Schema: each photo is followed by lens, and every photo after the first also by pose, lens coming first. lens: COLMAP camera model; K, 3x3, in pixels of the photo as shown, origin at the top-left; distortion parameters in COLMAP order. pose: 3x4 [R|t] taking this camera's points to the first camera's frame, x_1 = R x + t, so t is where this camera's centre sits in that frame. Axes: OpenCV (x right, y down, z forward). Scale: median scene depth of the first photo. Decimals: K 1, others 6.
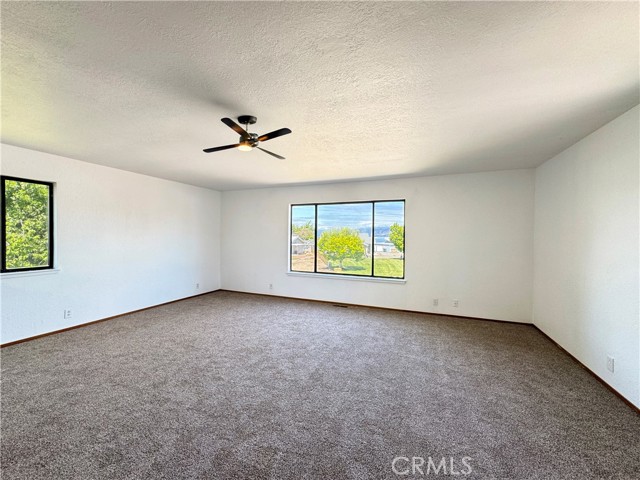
lens RADIAL K [[255.7, 0, 320.2], [0, 255.7, 239.1], [0, 0, 1]] dist [-0.001704, 0.000186]
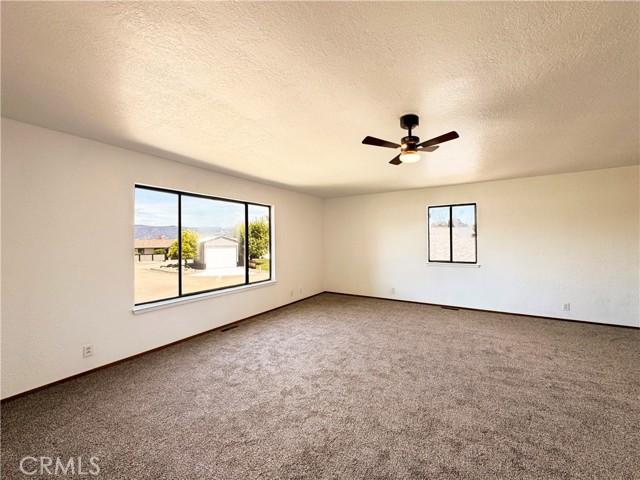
lens RADIAL K [[255.7, 0, 320.2], [0, 255.7, 239.1], [0, 0, 1]] dist [-0.001704, 0.000186]
pose [[0.171794, -0.004245, 0.985124, -0.910142], [0.019212, 0.999815, 0.000958, -0.013930], [-0.984946, 0.018762, 0.171844, 0.807598]]
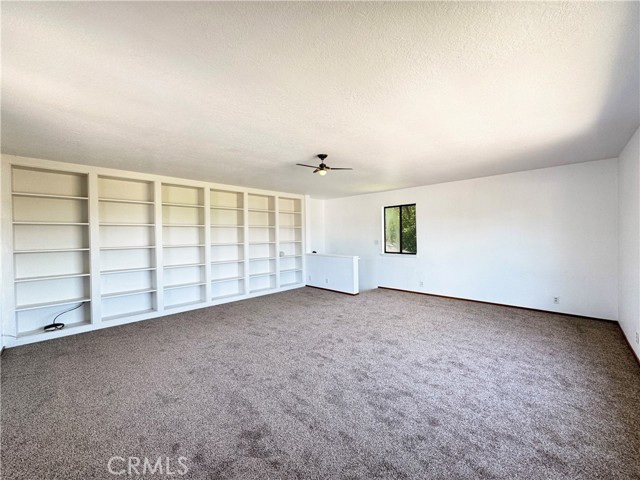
lens RADIAL K [[255.7, 0, 320.2], [0, 255.7, 239.1], [0, 0, 1]] dist [-0.001704, 0.000186]
pose [[-0.382610, 0.008278, -0.923873, 0.726345], [0.004441, 0.999965, 0.007121, -0.000402], [0.923899, -0.001378, -0.382633, 1.023615]]
